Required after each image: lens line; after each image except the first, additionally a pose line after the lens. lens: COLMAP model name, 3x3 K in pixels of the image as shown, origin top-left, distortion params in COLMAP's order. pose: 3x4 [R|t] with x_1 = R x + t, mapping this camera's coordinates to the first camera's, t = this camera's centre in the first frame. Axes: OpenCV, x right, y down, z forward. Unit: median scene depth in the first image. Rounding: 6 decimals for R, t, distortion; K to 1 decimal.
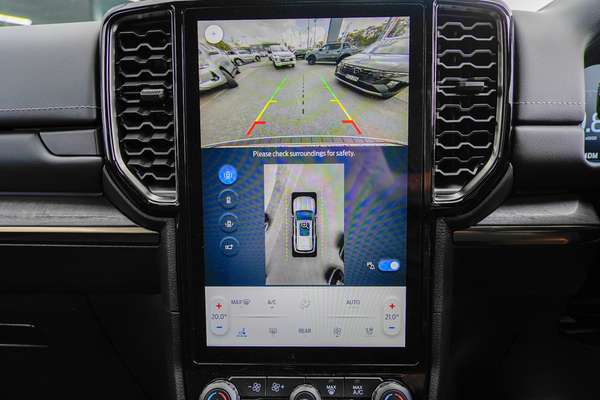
lens RADIAL K [[420.4, 0, 299.5], [0, 420.4, 202.0], [0, 0, 1]] dist [-0.009961, 0.000998]
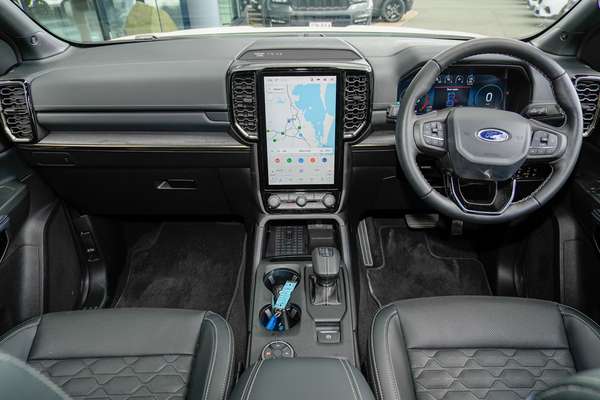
lens RADIAL K [[420.4, 0, 299.6], [0, 420.4, 202.0], [0, 0, 1]] dist [-0.009961, 0.000998]
pose [[0.999432, -0.015166, 0.030094, -0.091255], [0.005140, 0.951159, 0.308658, -0.476202], [-0.033305, -0.308328, 0.950697, -1.943428]]
